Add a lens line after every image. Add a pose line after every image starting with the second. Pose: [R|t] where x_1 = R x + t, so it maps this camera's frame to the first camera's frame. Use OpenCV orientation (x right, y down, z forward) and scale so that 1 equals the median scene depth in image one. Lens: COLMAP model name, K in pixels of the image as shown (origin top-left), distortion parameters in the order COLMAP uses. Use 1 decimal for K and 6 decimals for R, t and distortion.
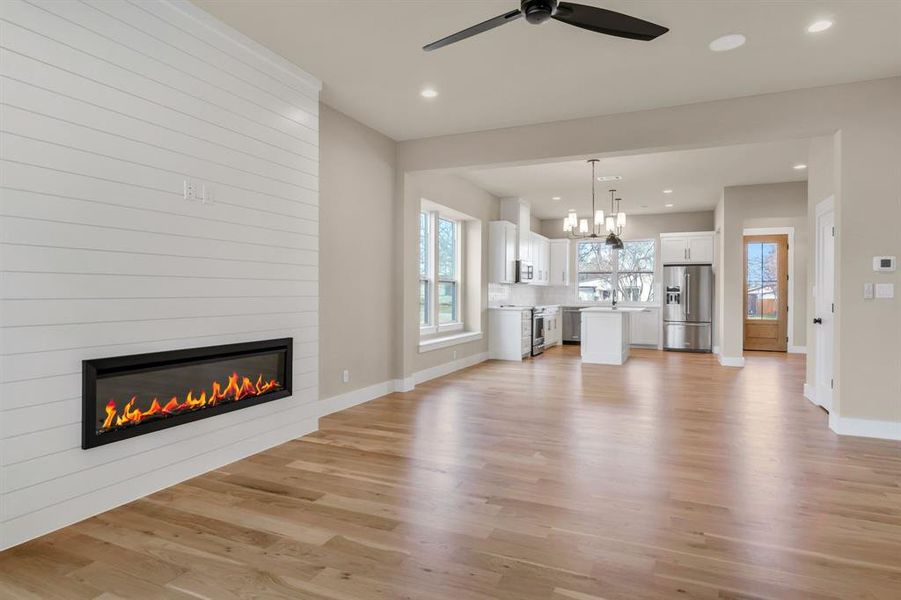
lens RADIAL K [[498.3, 0, 459.5], [0, 498.3, 290.3], [0, 0, 1]] dist [0.002094, 0.016224]
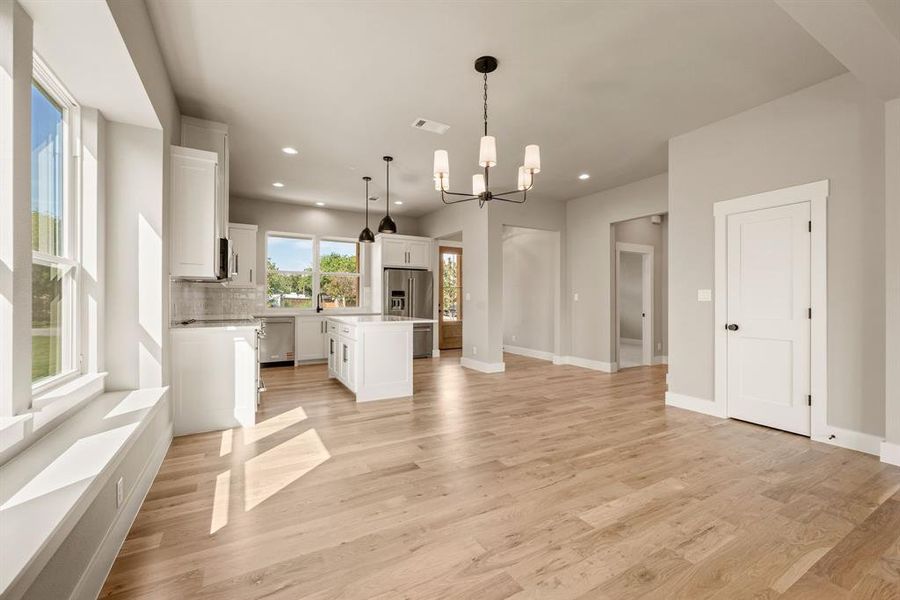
lens RADIAL K [[347.6, 0, 482.4], [0, 347.6, 298.2], [0, 0, 1]] dist [-0.000070, 0.000024]
pose [[0.532653, -0.000596, 0.846333, -0.037082], [-0.002450, 0.999994, 0.002247, 0.004024], [-0.846330, -0.003270, 0.532649, 0.540915]]
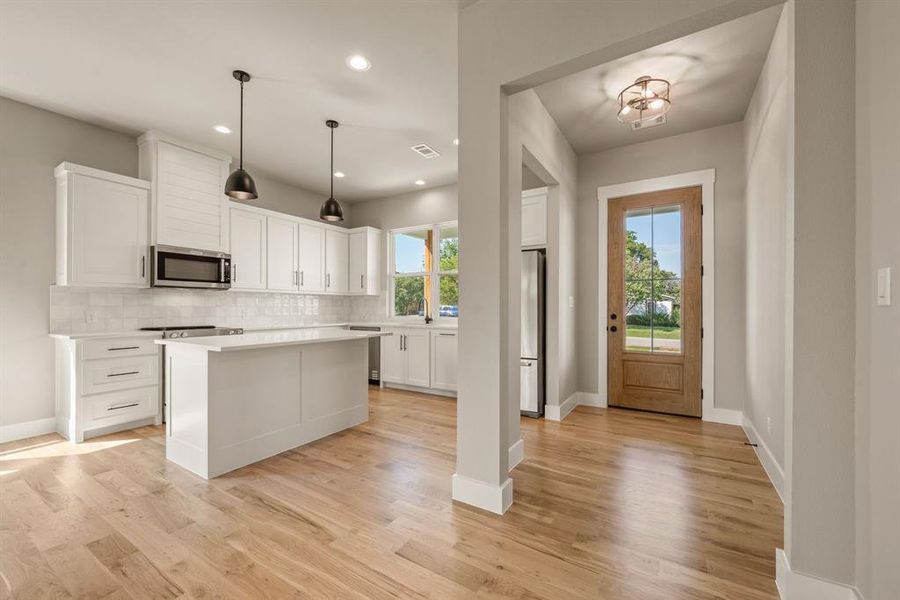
lens RADIAL K [[357.4, 0, 450.4], [0, 357.4, 306.2], [0, 0, 1]] dist [-0.000427, -0.000104]
pose [[0.989176, -0.008481, -0.146489, 0.473223], [0.008968, 0.999956, 0.002659, 0.007199], [0.146460, -0.003944, 0.989209, 0.627263]]
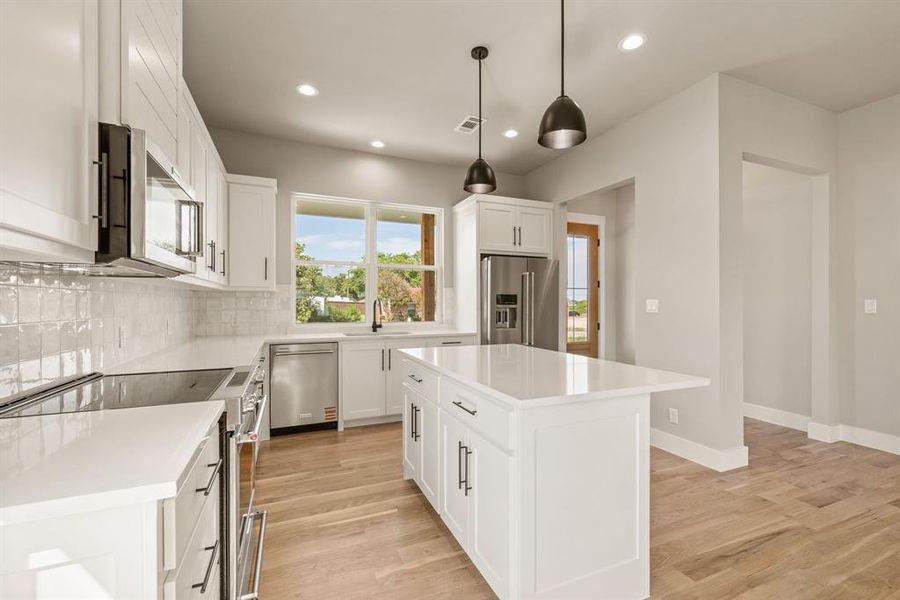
lens RADIAL K [[382.6, 0, 454.0], [0, 382.6, 303.4], [0, 0, 1]] dist [0.001204, 0.000056]
pose [[0.692119, -0.006850, 0.721751, 0.103540], [-0.000494, 0.999950, 0.009964, -0.002530], [-0.721783, -0.007253, 0.692081, 0.788461]]
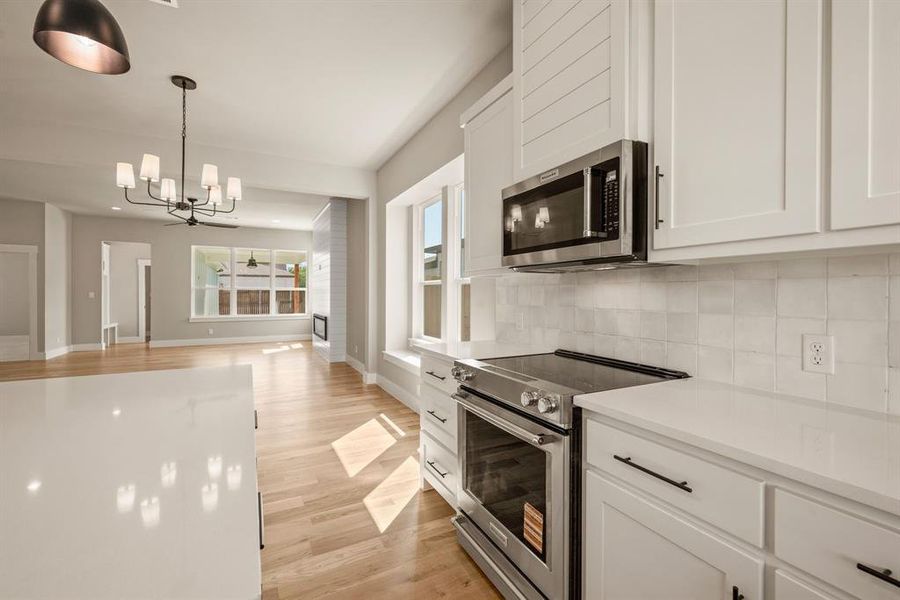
lens RADIAL K [[392.4, 0, 452.0], [0, 392.4, 294.7], [0, 0, 1]] dist [0.000440, 0.000043]
pose [[-0.636868, -0.007361, -0.770938, 0.296078], [-0.002241, 0.999968, -0.007696, 0.000064], [0.770969, -0.003174, -0.636864, 1.052489]]
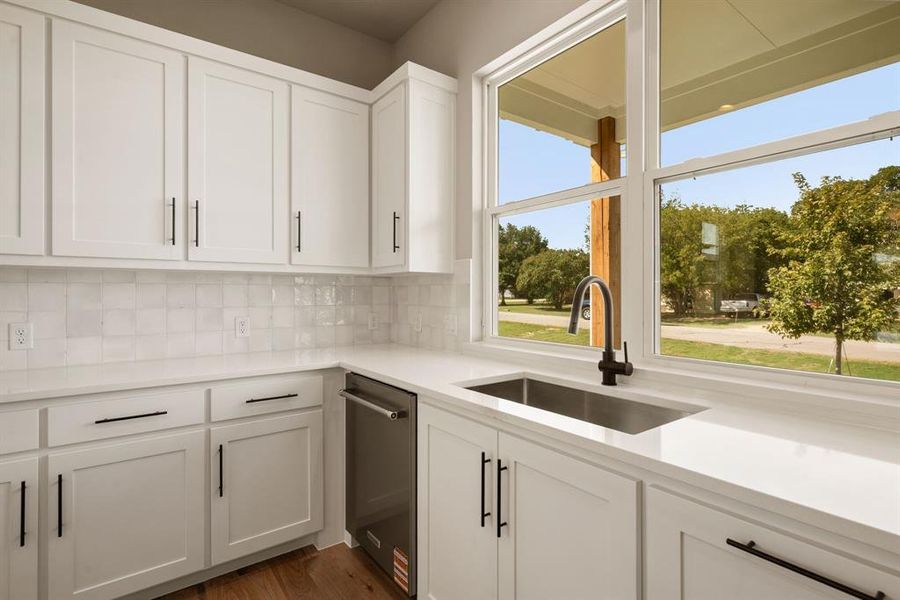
lens RADIAL K [[435.1, 0, 445.8], [0, 435.1, 290.0], [0, 0, 1]] dist [0.000891, 0.000342]
pose [[0.861610, -0.014403, -0.507366, 0.388408], [0.012455, 0.999896, -0.007234, 0.000557], [0.507418, -0.000086, 0.861700, 0.992252]]
